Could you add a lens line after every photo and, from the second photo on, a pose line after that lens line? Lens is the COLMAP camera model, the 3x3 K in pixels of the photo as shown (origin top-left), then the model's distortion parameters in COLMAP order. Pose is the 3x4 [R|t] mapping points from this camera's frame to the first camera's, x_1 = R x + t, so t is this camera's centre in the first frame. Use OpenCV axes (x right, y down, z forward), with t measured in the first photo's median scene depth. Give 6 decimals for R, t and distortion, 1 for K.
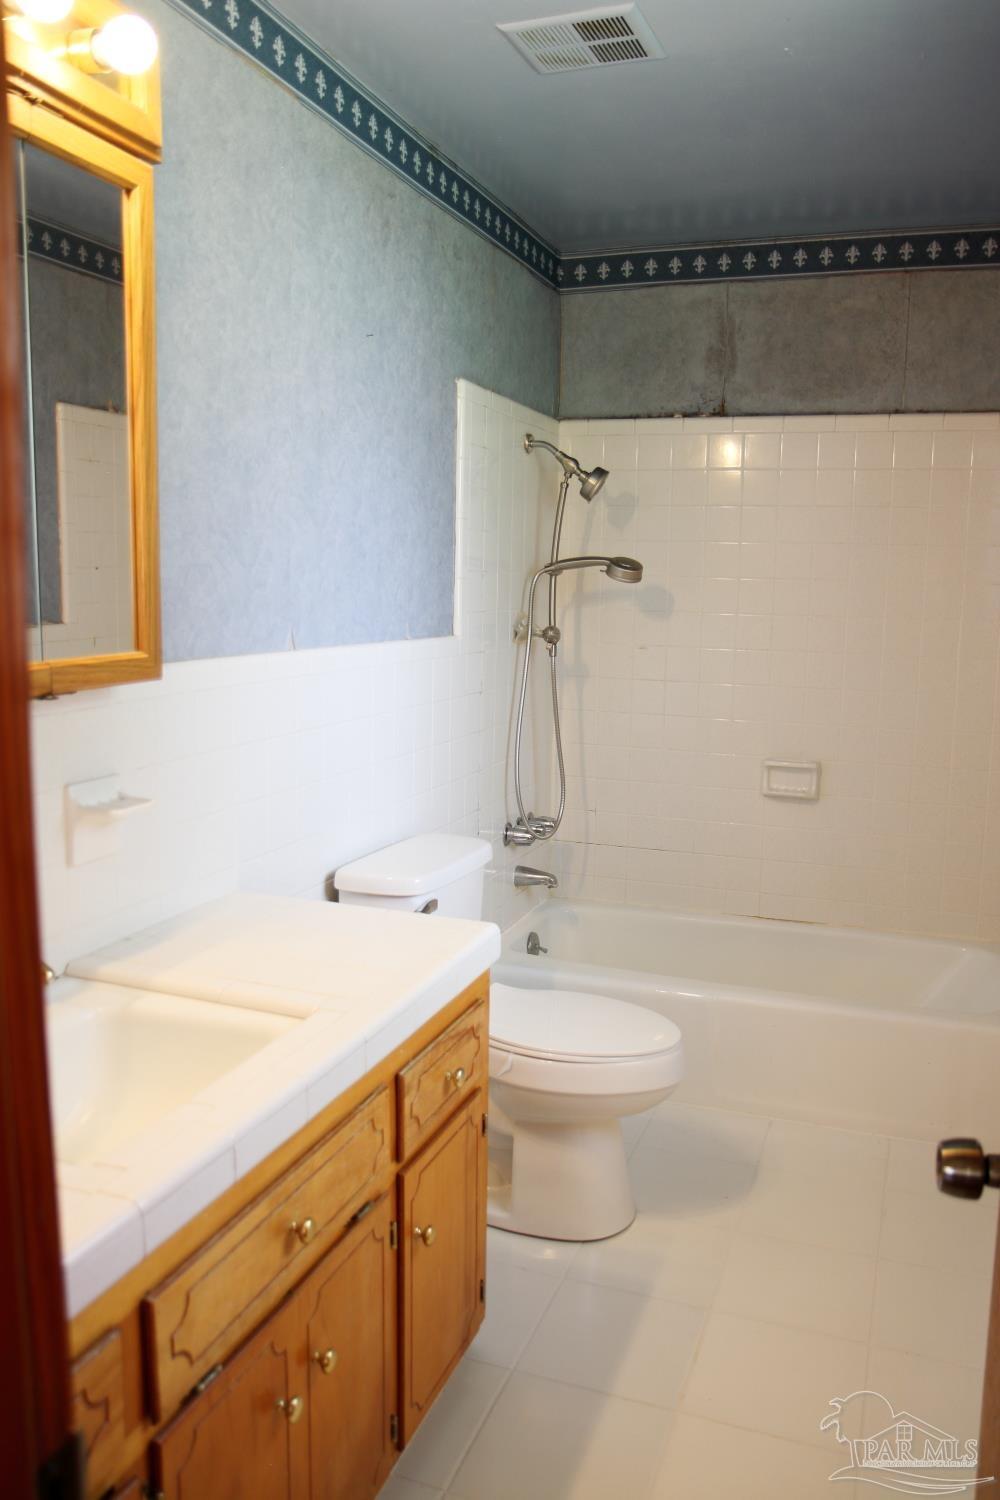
lens RADIAL K [[1183.7, 0, 500.0], [0, 1183.7, 750.0], [0, 0, 1]] dist [-0.115570, 0.121783]
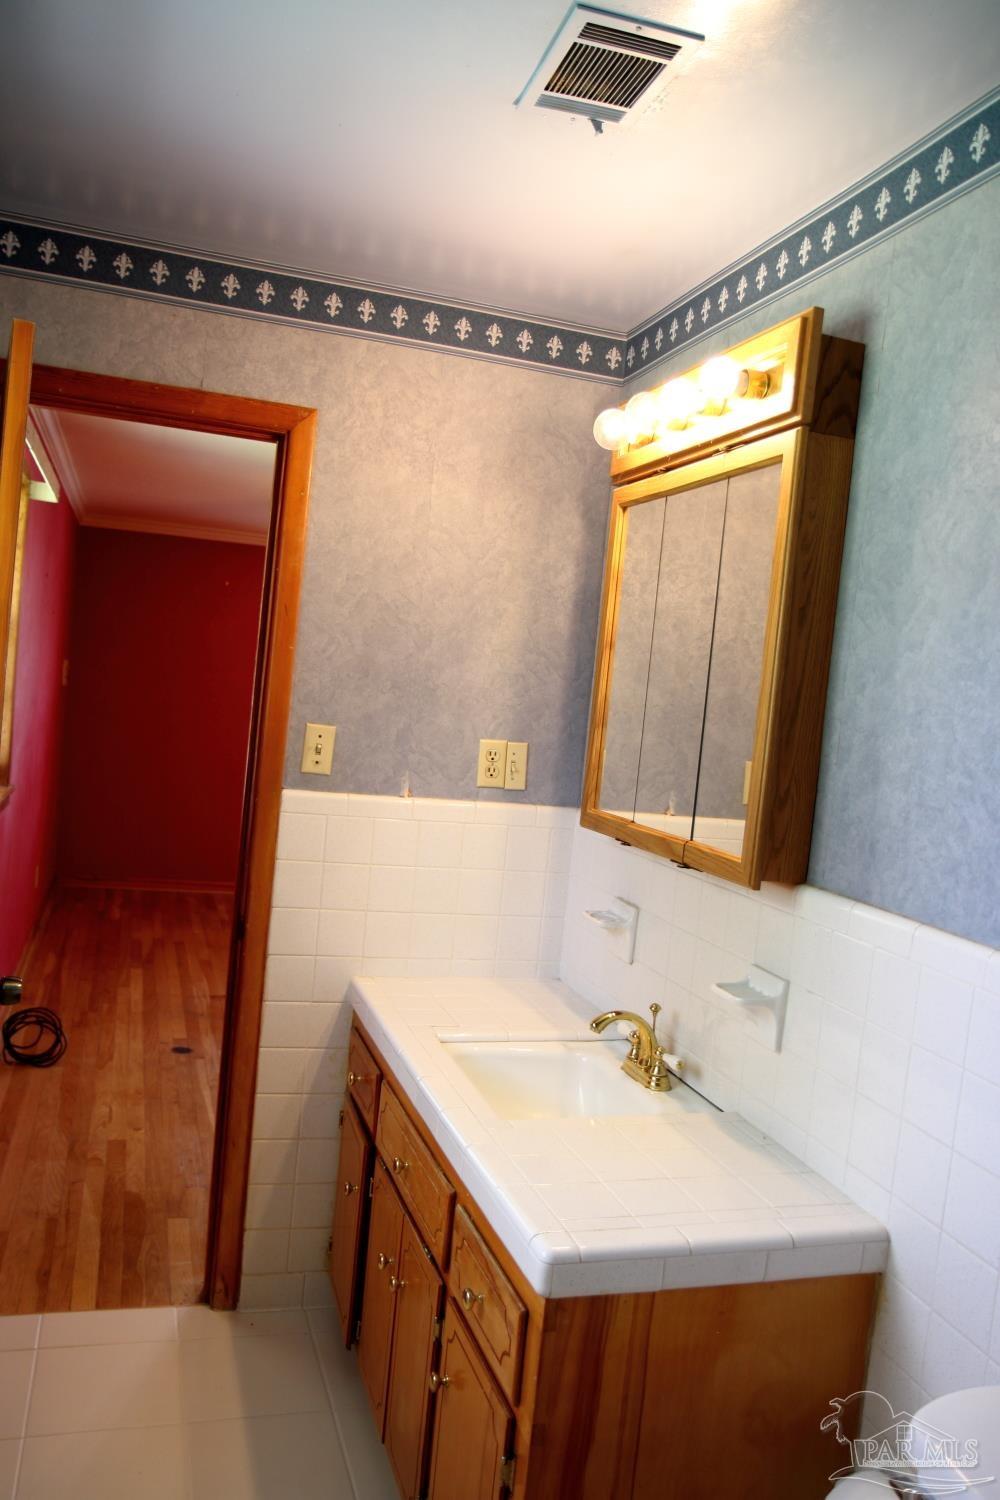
lens RADIAL K [[1183.7, 0, 500.0], [0, 1183.7, 750.0], [0, 0, 1]] dist [-0.115570, 0.121783]
pose [[-0.788373, -0.060401, -0.612225, 0.506999], [-0.197201, 0.967467, 0.158490, -0.279738], [0.582734, 0.245681, -0.774637, 1.519003]]
